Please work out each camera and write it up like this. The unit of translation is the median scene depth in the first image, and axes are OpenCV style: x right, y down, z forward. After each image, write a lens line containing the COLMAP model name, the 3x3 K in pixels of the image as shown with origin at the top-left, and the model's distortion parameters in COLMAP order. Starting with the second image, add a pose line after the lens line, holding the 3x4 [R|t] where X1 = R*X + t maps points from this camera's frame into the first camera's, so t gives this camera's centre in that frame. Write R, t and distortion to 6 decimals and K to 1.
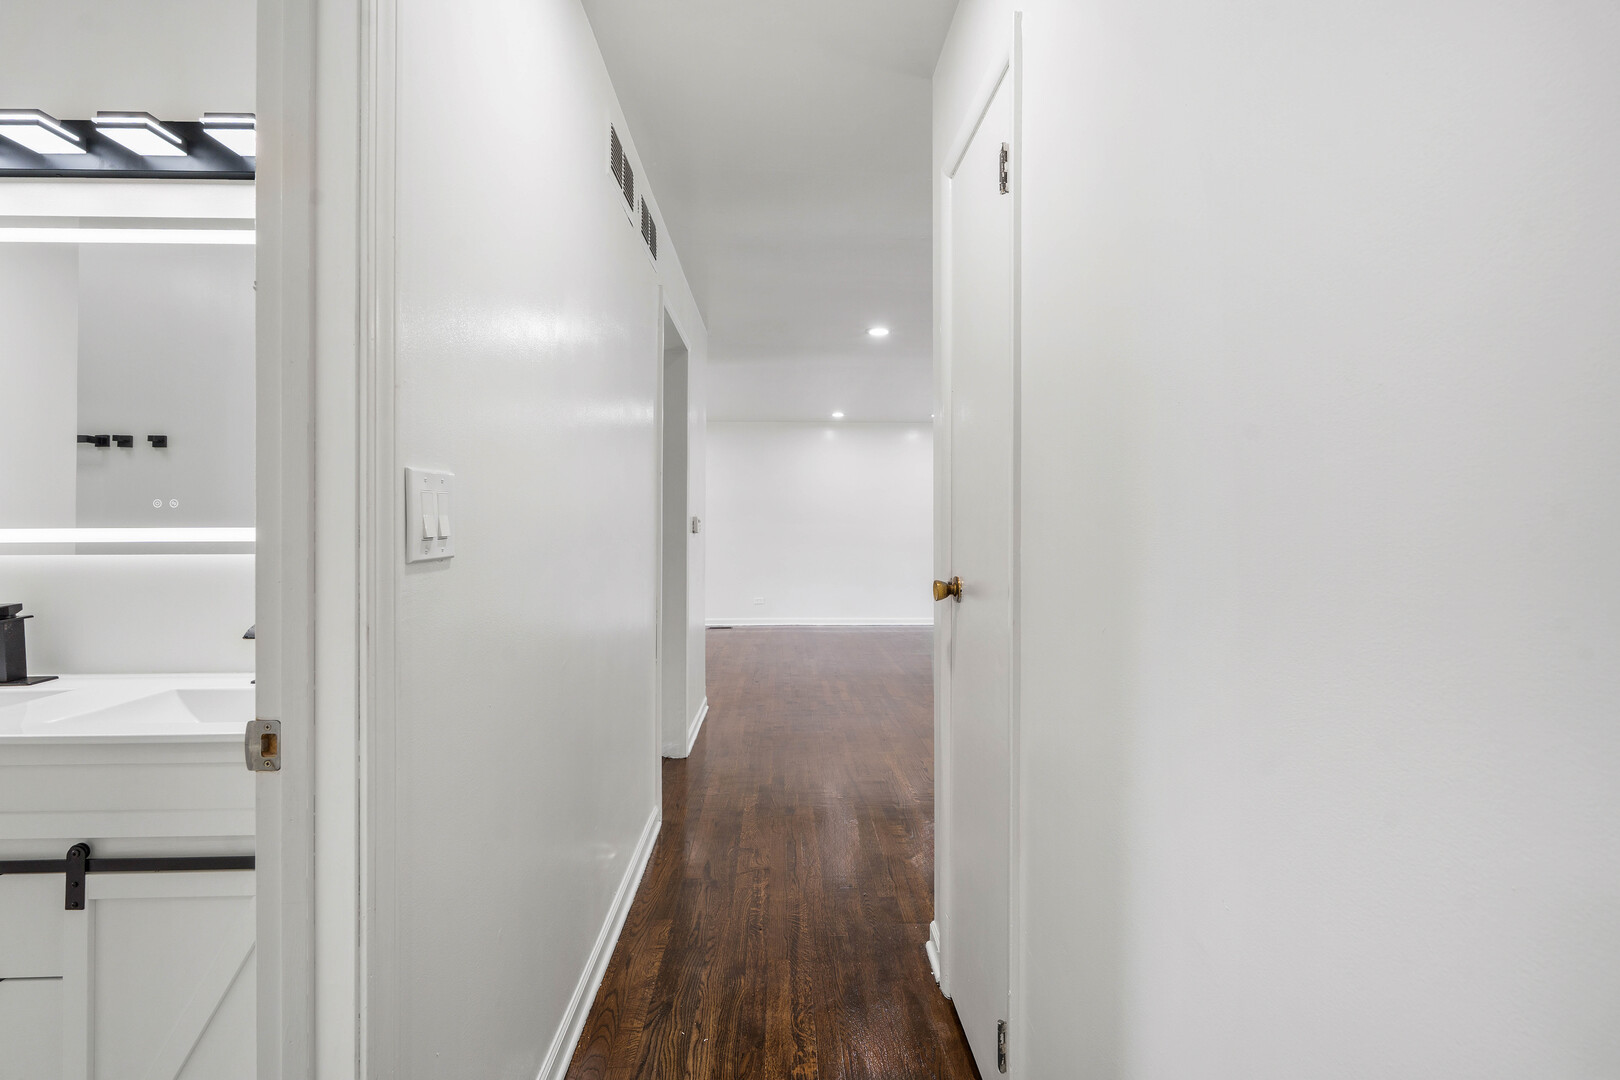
lens RADIAL K [[706.3, 0, 815.3], [0, 706.3, 528.9], [0, 0, 1]] dist [-0.003173, 0.000083]
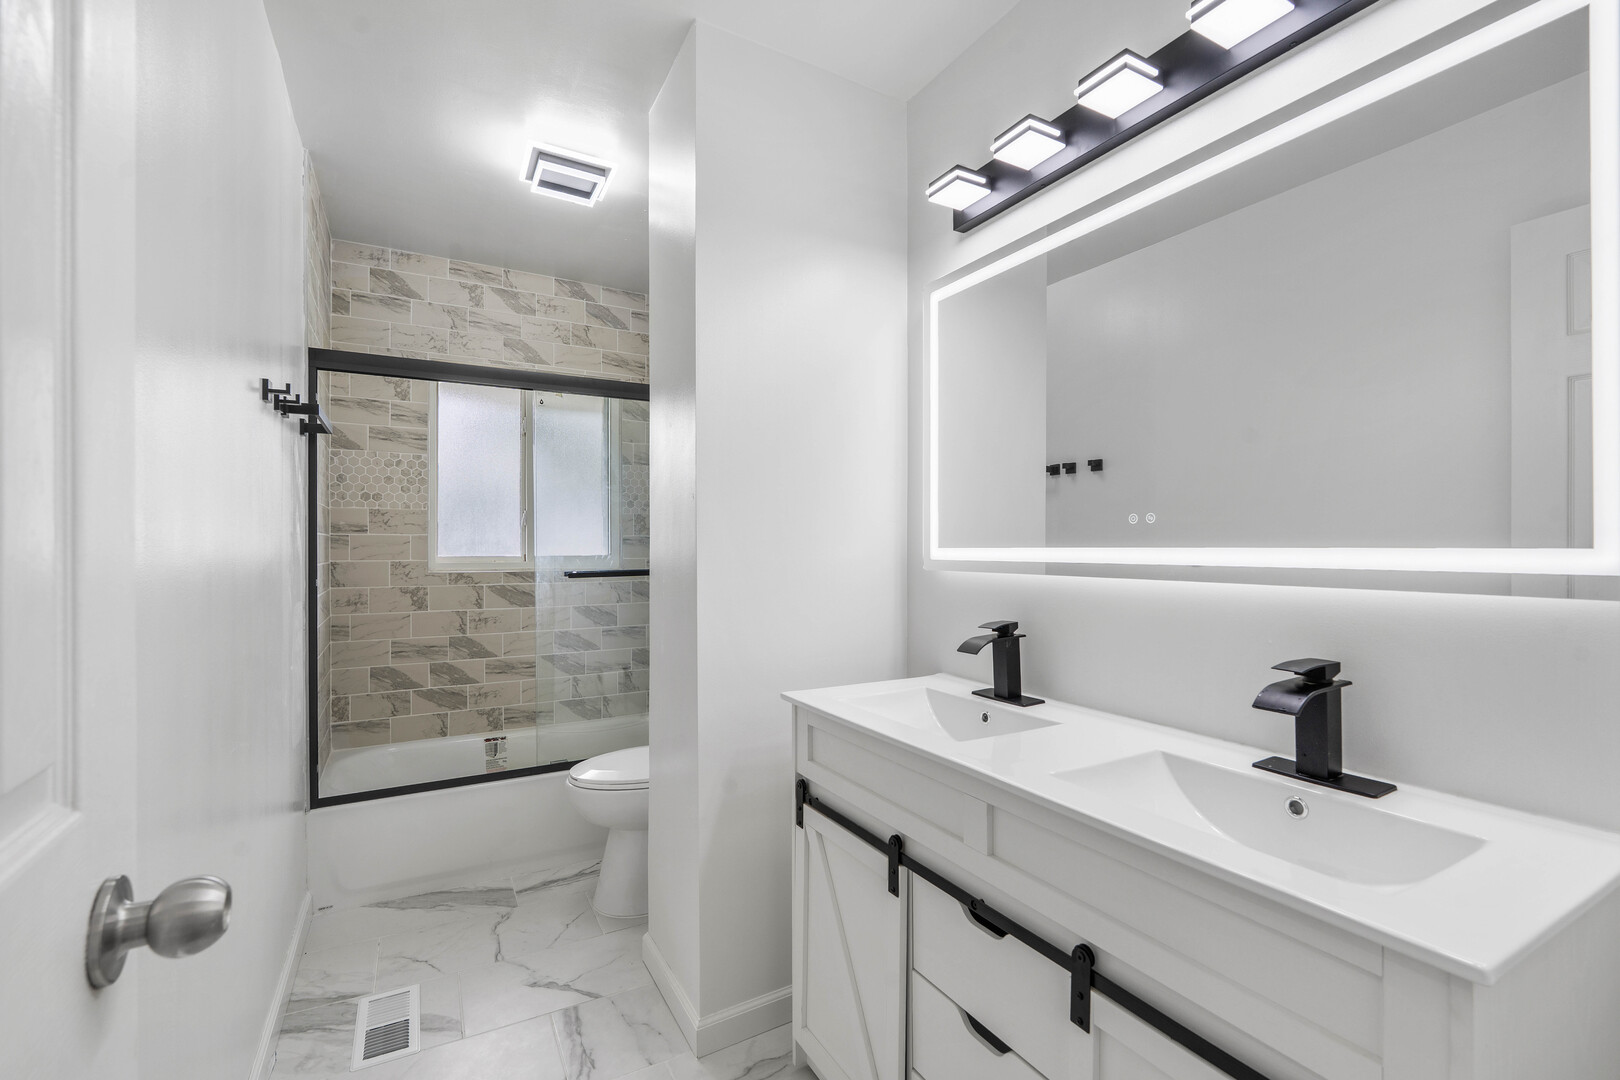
lens RADIAL K [[706.3, 0, 812.4], [0, 706.3, 544.6], [0, 0, 1]] dist [-0.003173, 0.000083]
pose [[0.455138, -0.004337, -0.890410, -0.354776], [0.000028, 0.999988, -0.004857, -0.001167], [0.890421, 0.002186, 0.455132, 0.271334]]
